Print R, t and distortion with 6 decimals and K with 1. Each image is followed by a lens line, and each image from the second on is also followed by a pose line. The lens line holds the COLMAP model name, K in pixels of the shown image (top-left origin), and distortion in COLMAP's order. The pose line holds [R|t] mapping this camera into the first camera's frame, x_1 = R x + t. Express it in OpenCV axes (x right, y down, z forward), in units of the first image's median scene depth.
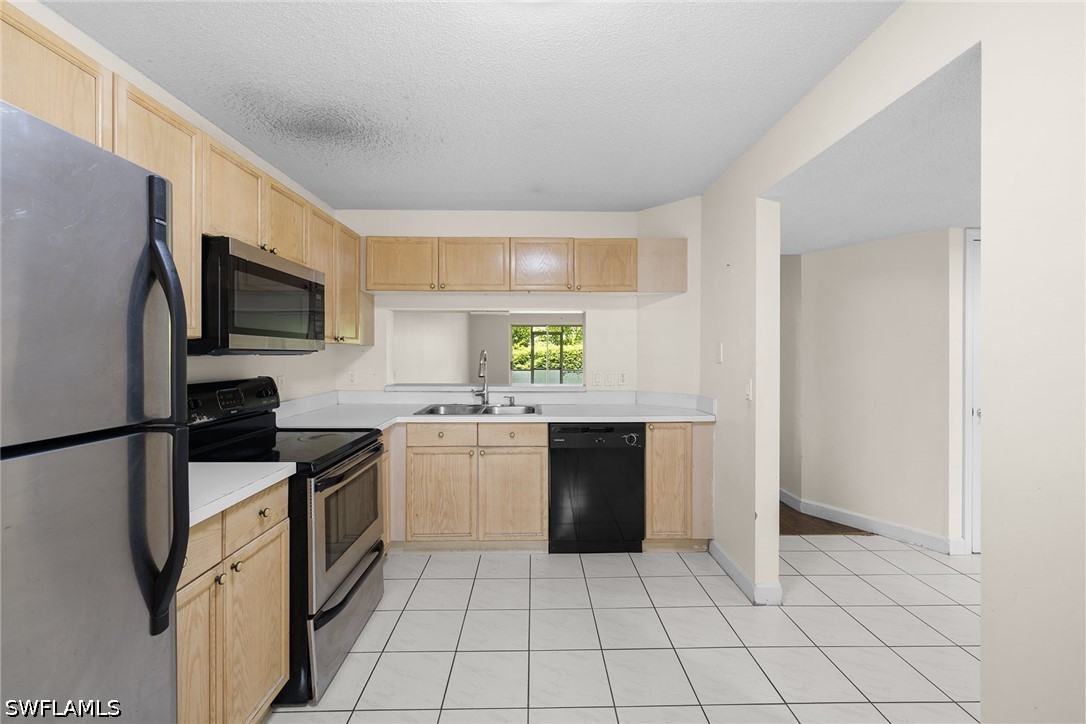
lens RADIAL K [[453.2, 0, 542.9], [0, 453.2, 354.4], [0, 0, 1]] dist [0.000237, 0.000671]
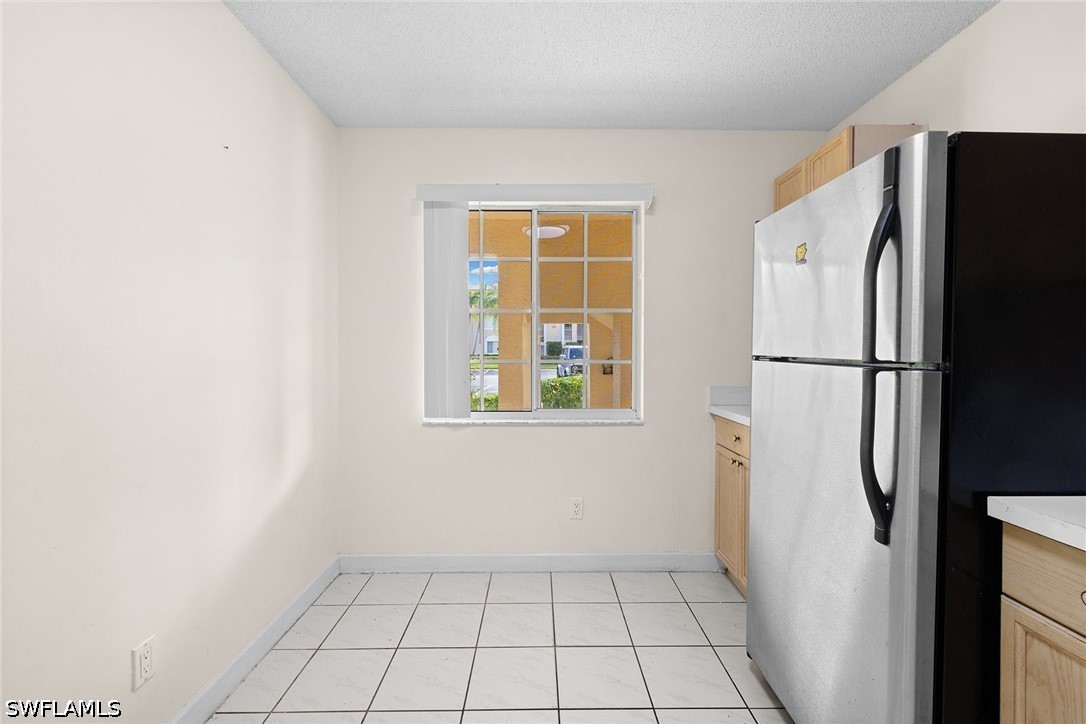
lens RADIAL K [[453.2, 0, 544.2], [0, 453.2, 354.9], [0, 0, 1]] dist [0.000237, 0.000671]
pose [[-0.999943, -0.001871, 0.010538, 0.003144], [-0.001653, 0.999786, 0.020601, 0.032735], [-0.010574, 0.020583, -0.999732, 0.655736]]
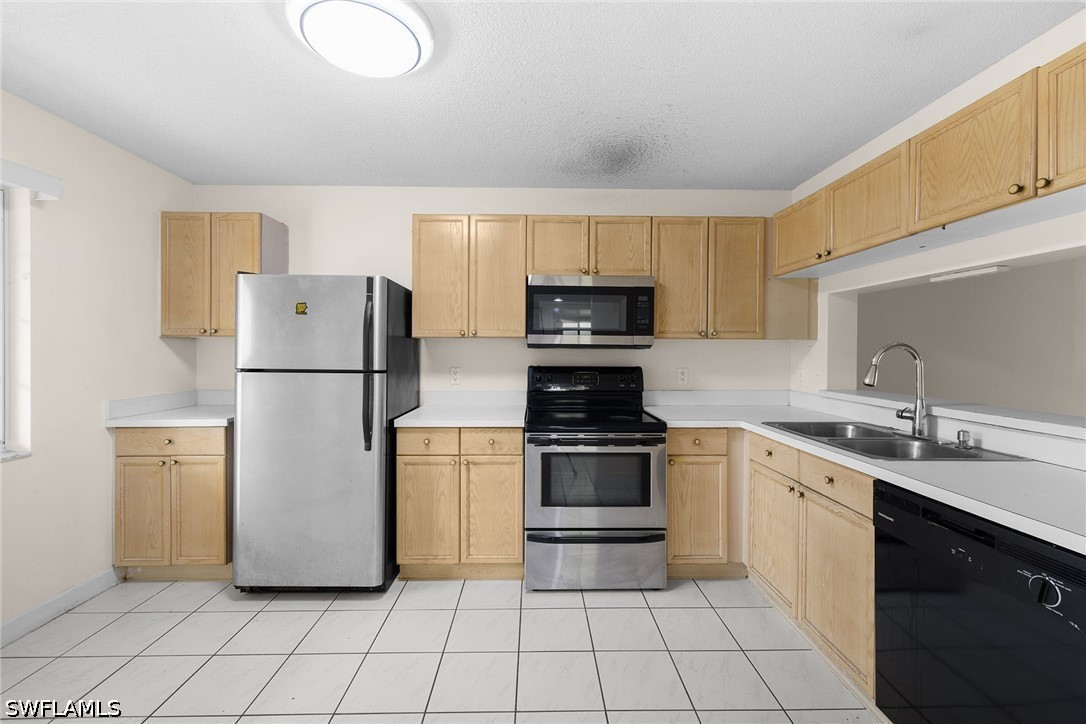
lens RADIAL K [[453.2, 0, 543.0], [0, 453.2, 355.5], [0, 0, 1]] dist [0.000237, 0.000671]
pose [[-0.000841, 0.008927, -0.999960, 0.535450], [-0.011609, 0.999893, 0.008936, 0.008596], [0.999932, 0.011616, -0.000738, 0.608990]]
